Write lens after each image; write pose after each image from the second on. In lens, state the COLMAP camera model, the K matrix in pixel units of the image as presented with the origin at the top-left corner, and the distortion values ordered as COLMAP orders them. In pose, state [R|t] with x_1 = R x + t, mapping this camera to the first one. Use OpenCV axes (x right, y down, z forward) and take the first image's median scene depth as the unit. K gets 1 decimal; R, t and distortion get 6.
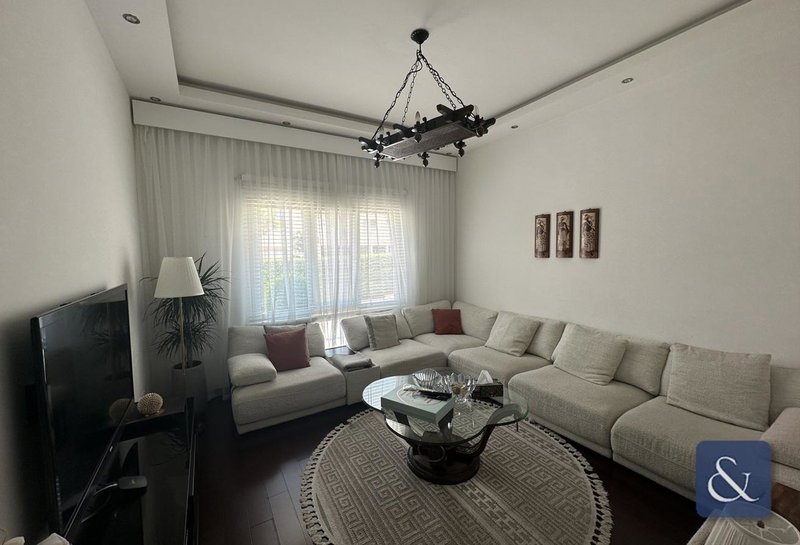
lens RADIAL K [[319.7, 0, 403.7], [0, 319.7, 266.8], [0, 0, 1]] dist [-0.002223, 0.001201]
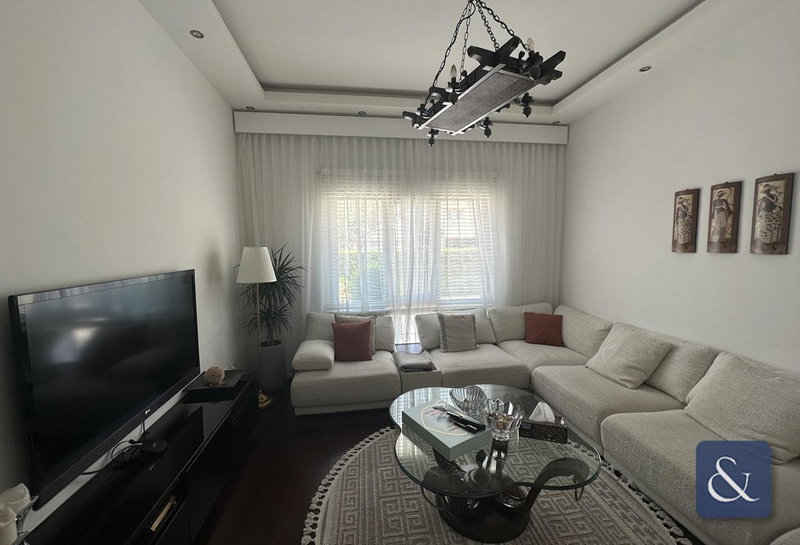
lens RADIAL K [[319.7, 0, 404.2], [0, 319.7, 267.6], [0, 0, 1]] dist [-0.002223, 0.001201]
pose [[0.918896, 0.032650, -0.393148, 0.177632], [-0.022754, 0.999297, 0.029807, -0.003382], [0.393844, -0.018444, 0.918992, 0.147897]]
